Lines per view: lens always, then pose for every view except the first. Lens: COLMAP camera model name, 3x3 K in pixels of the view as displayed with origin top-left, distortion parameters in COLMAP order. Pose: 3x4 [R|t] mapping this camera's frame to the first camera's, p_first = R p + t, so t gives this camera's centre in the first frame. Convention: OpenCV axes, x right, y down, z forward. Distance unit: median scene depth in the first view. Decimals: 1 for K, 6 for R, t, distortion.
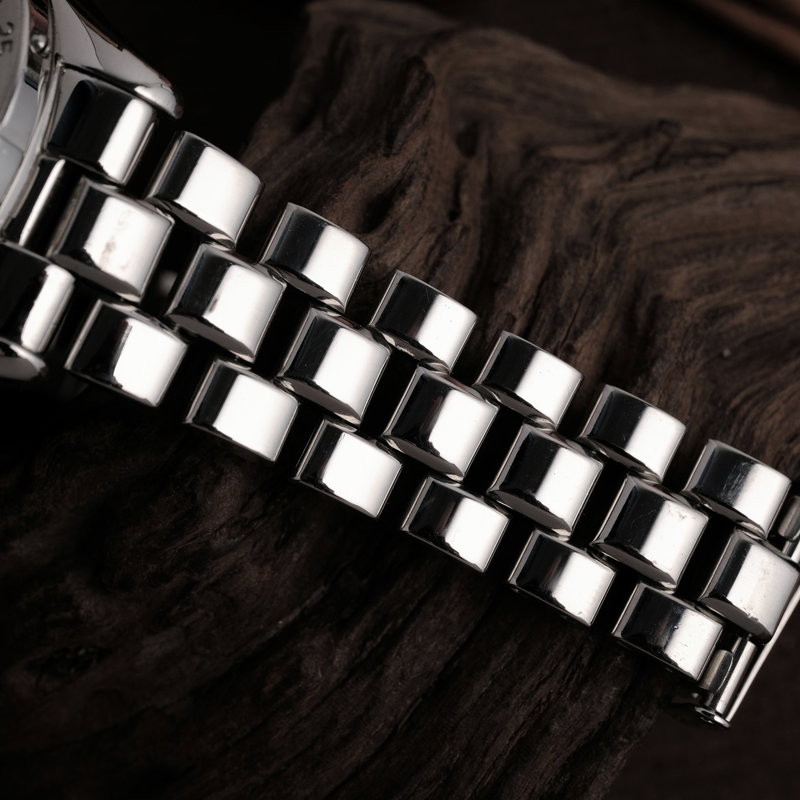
lens RADIAL K [[1439.0, 0, 400.0], [0, 1439.0, 400.0], [0, 0, 1]] dist [0.017276, 0.069422]
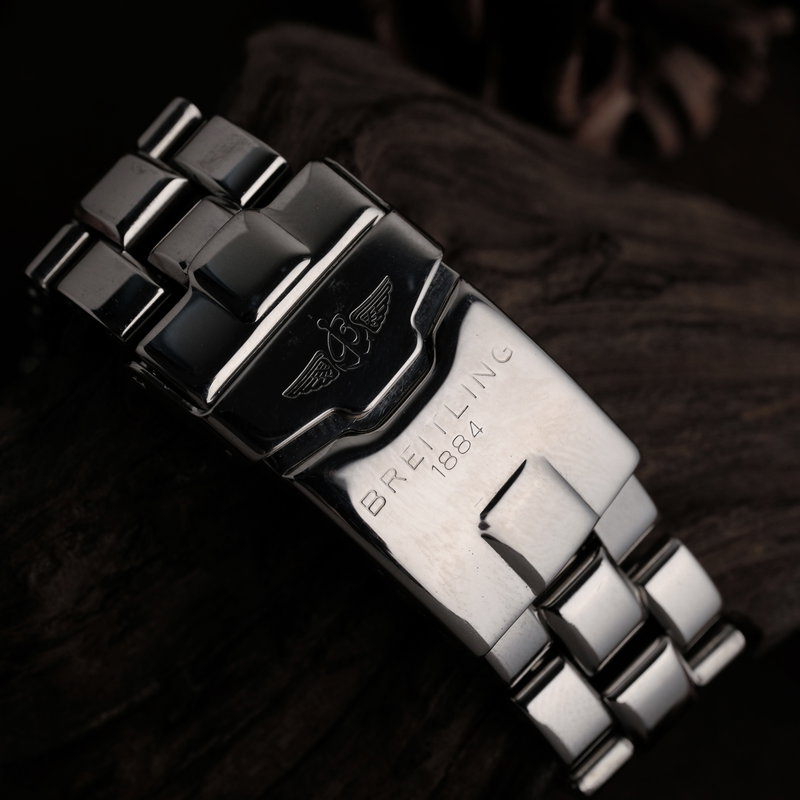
lens RADIAL K [[1439.0, 0, 400.0], [0, 1439.0, 400.0], [0, 0, 1]] dist [0.017276, 0.069422]
pose [[0.985036, 0.167841, 0.039161, 0.036750], [-0.171081, 0.979723, 0.104279, -0.178678], [-0.020865, -0.109418, 0.993777, 0.071371]]
